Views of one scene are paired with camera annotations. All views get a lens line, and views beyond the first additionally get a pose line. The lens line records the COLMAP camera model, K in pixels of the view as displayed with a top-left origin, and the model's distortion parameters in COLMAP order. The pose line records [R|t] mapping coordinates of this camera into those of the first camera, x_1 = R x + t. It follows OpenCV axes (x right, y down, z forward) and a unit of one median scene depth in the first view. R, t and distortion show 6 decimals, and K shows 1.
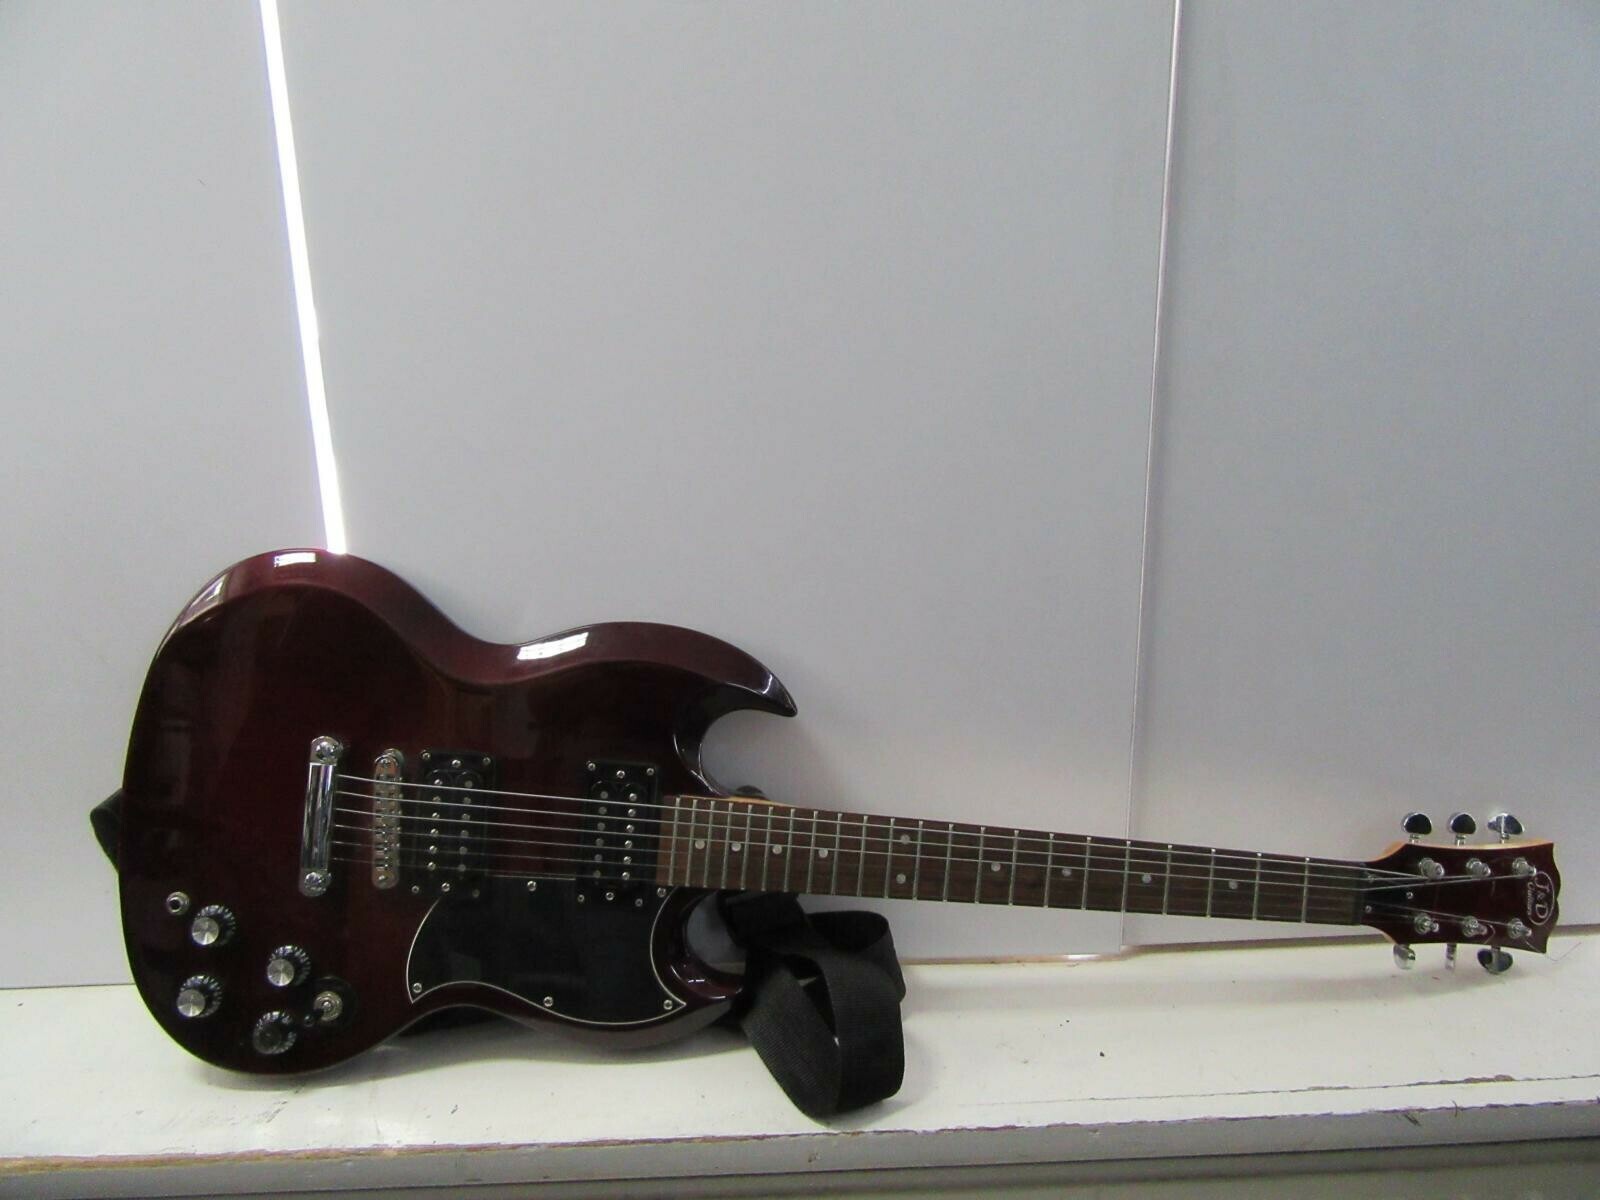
lens RADIAL K [[1201.9, 0, 798.8], [0, 1201.9, 606.6], [0, 0, 1]] dist [0.000975, -0.005569]
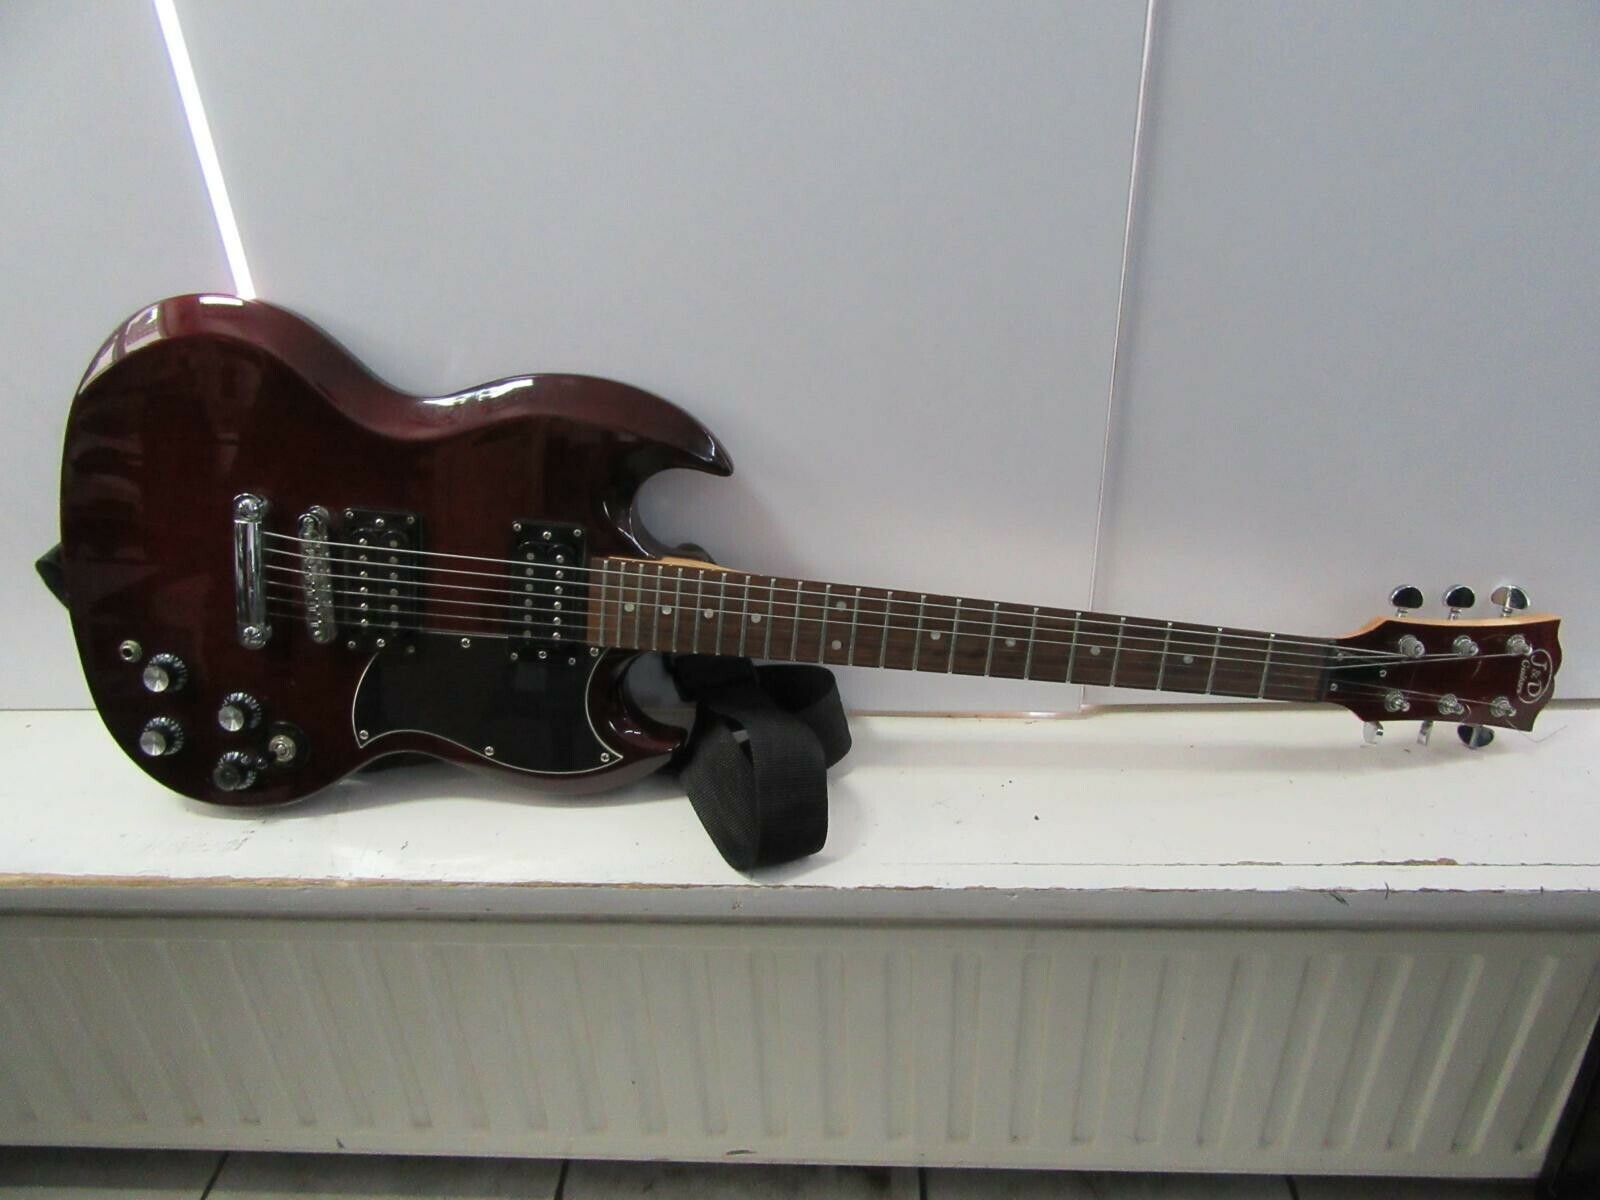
lens RADIAL K [[1201.9, 0, 802.6], [0, 1201.9, 602.0], [0, 0, 1]] dist [0.000975, -0.005569]
pose [[0.995715, 0.026479, -0.088607, 0.146600], [-0.001802, 0.963506, 0.267681, -0.070230], [0.092461, -0.266374, 0.959425, 0.072044]]
